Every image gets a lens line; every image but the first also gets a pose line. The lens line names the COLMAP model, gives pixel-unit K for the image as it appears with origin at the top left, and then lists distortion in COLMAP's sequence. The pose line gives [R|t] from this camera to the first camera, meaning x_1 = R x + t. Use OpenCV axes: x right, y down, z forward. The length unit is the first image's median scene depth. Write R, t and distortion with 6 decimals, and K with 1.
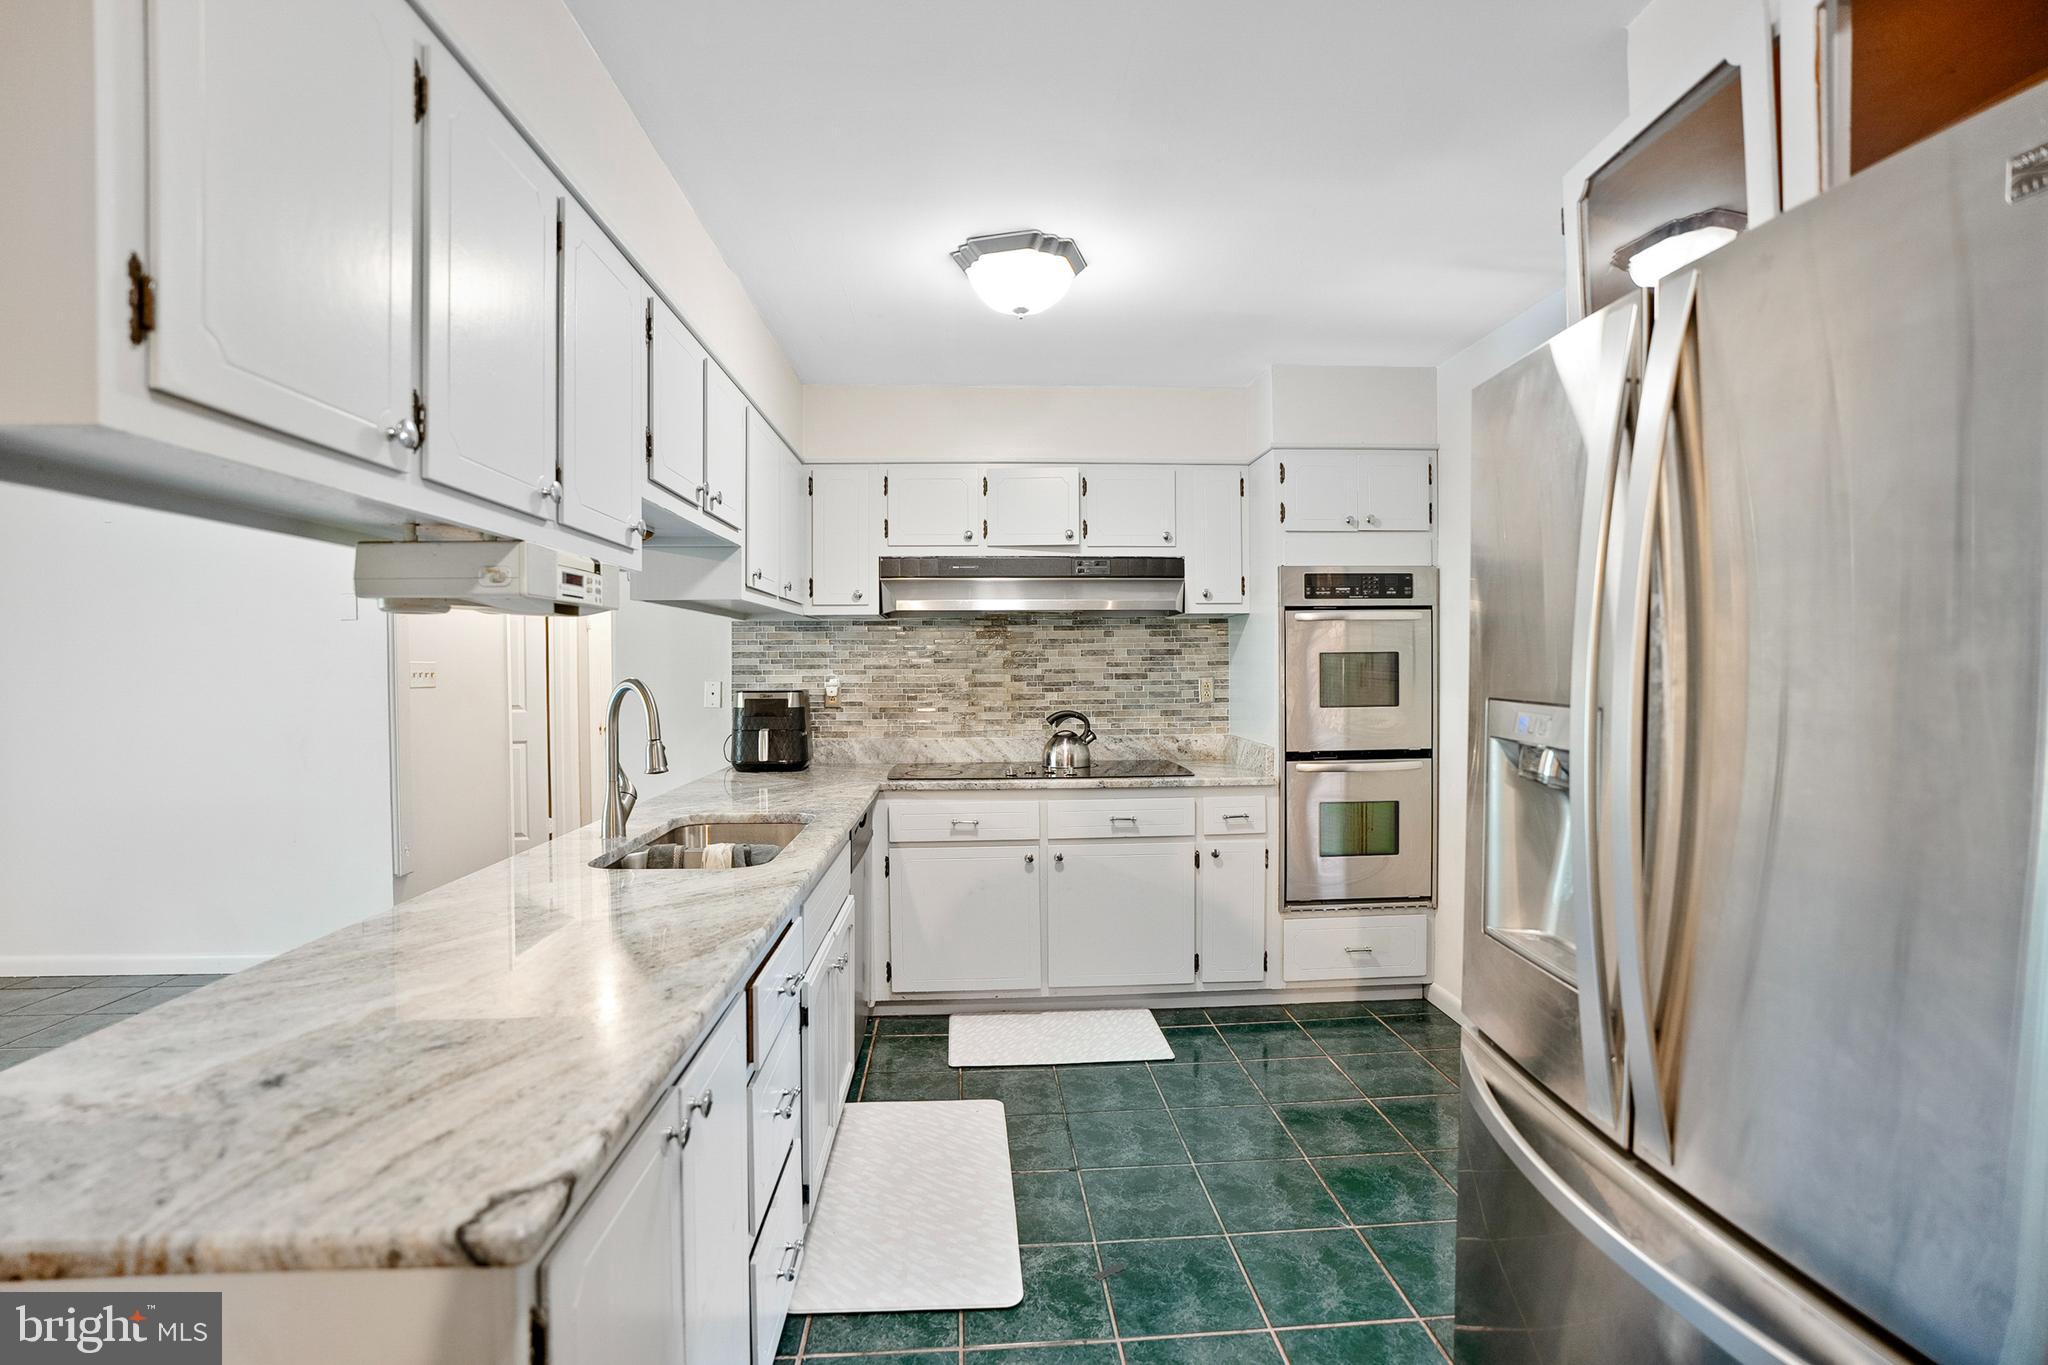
lens RADIAL K [[930.5, 0, 1034.2], [0, 930.5, 685.7], [0, 0, 1]] dist [-0.037591, 0.013898]
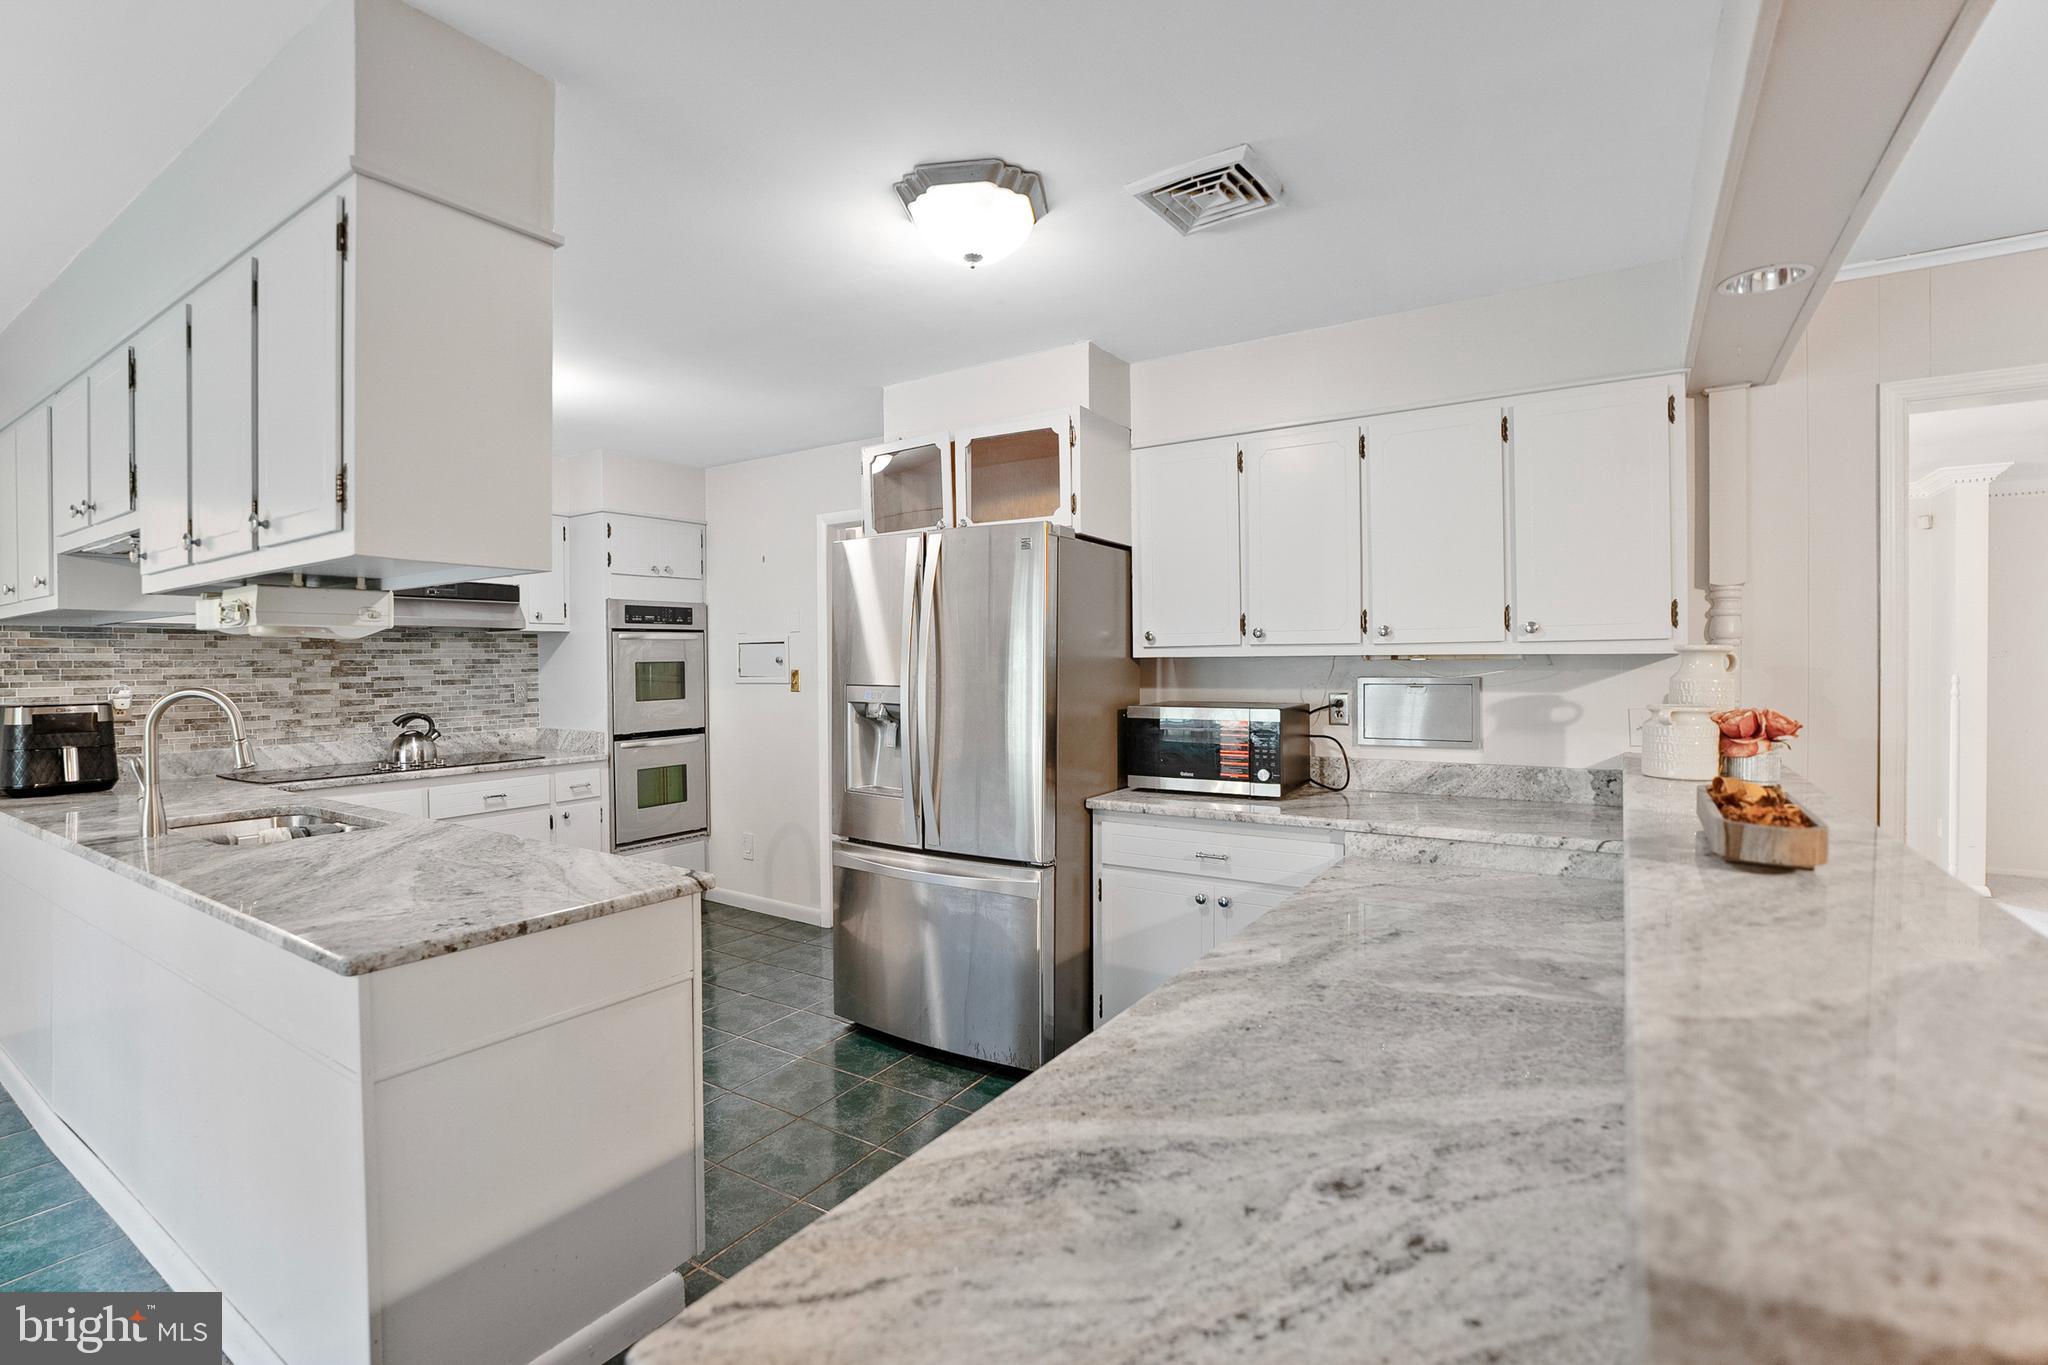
lens RADIAL K [[930.5, 0, 1016.3], [0, 930.5, 674.2], [0, 0, 1]] dist [-0.037591, 0.013898]
pose [[0.602675, -0.010871, 0.797913, -0.401809], [0.026124, 0.999640, -0.006112, 0.005469], [-0.797559, 0.024528, 0.602742, -0.259532]]
